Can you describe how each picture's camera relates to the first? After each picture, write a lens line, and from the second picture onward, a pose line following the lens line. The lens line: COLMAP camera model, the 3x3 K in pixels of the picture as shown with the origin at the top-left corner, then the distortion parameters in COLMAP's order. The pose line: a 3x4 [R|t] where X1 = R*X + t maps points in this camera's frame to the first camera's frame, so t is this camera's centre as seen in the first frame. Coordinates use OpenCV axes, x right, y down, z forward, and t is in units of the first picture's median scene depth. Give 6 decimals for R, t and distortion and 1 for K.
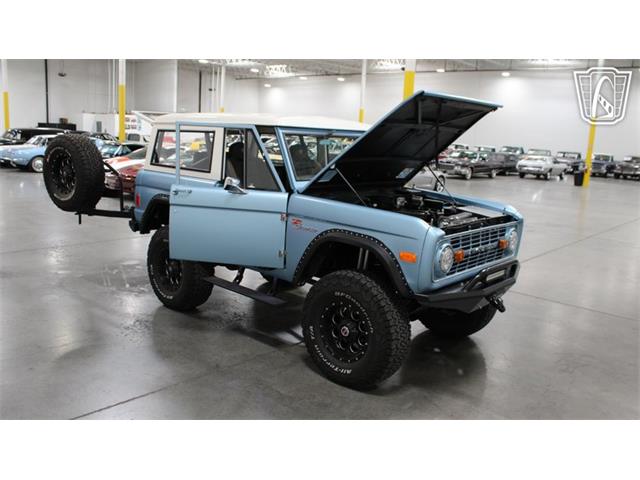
lens RADIAL K [[551.1, 0, 323.3], [0, 551.1, 239.5], [0, 0, 1]] dist [-0.154996, 0.129902]
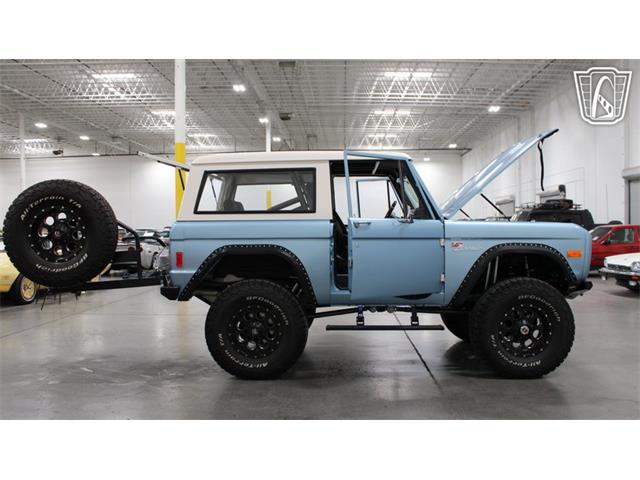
lens RADIAL K [[550.3, 0, 320.0], [0, 550.3, 240.0], [0, 0, 1]] dist [-0.153689, 0.124792]
pose [[0.772817, -0.069969, 0.630760, -0.911529], [0.168406, 0.980881, -0.097526, 0.018022], [-0.611877, 0.181593, 0.769825, 0.331332]]
